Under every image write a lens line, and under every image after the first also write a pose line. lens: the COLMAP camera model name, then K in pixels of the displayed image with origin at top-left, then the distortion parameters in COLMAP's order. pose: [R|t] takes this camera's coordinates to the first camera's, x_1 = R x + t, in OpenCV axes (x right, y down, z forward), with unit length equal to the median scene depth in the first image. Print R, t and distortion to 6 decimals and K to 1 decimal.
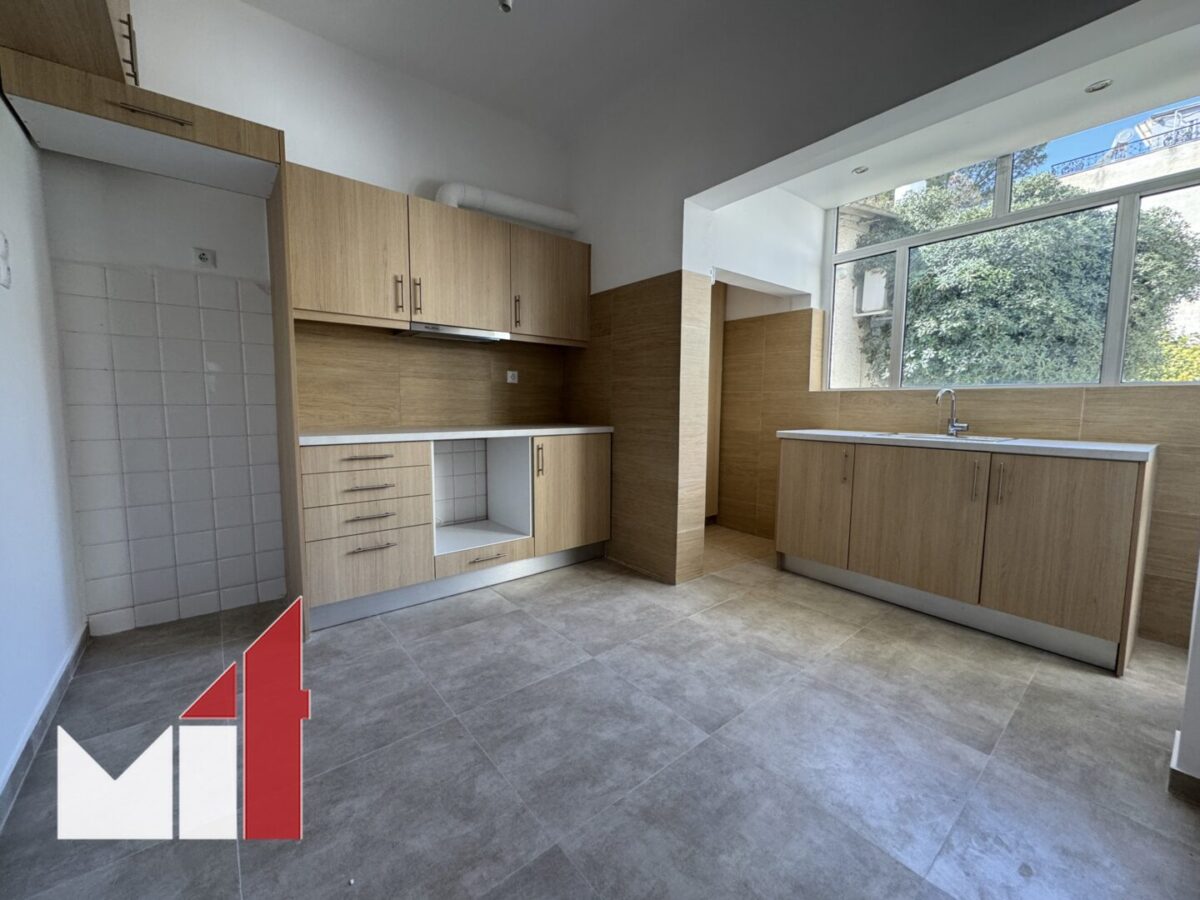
lens RADIAL K [[477.4, 0, 599.5], [0, 477.4, 448.1], [0, 0, 1]] dist [-0.002047, 0.000408]
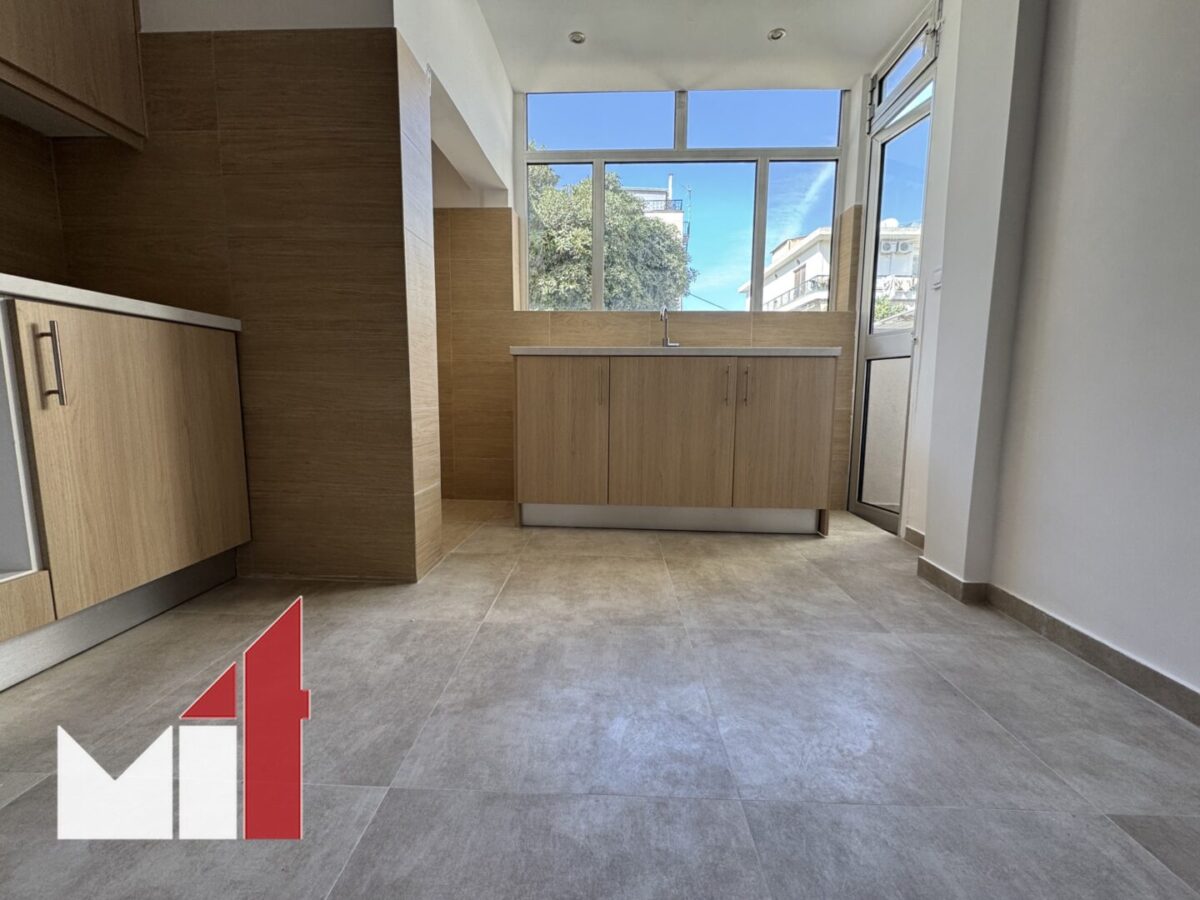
lens RADIAL K [[477.4, 0, 599.5], [0, 477.4, 448.1], [0, 0, 1]] dist [-0.002047, 0.000408]
pose [[0.657390, -0.087122, 0.748497, -0.133691], [0.065916, 0.996135, 0.058053, 0.104068], [-0.750662, 0.011174, 0.660592, 0.449351]]
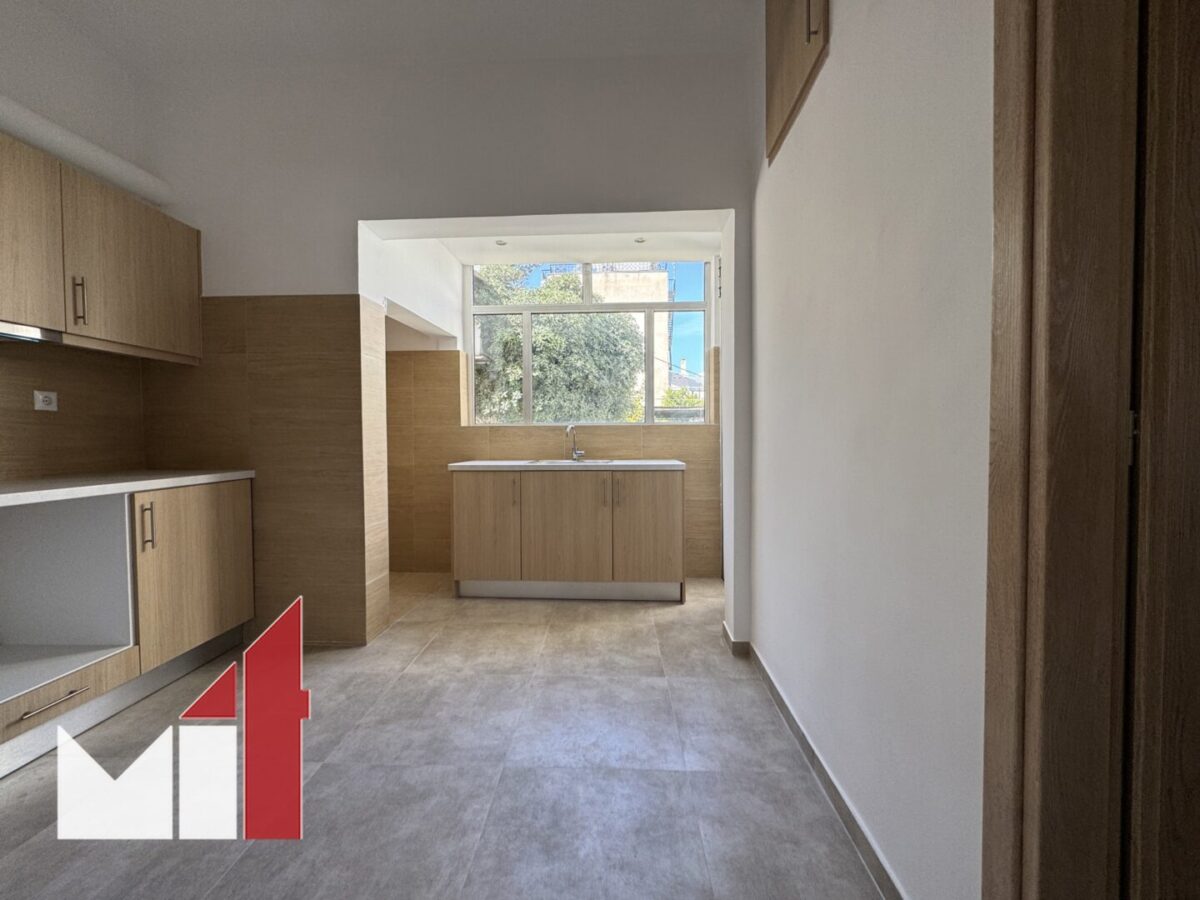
lens RADIAL K [[477.4, 0, 599.5], [0, 477.4, 448.1], [0, 0, 1]] dist [-0.002047, 0.000408]
pose [[0.658452, -0.029838, 0.752031, -0.220736], [0.079236, 0.996409, -0.029842, -0.015527], [-0.748440, 0.079237, 0.658452, 0.073209]]
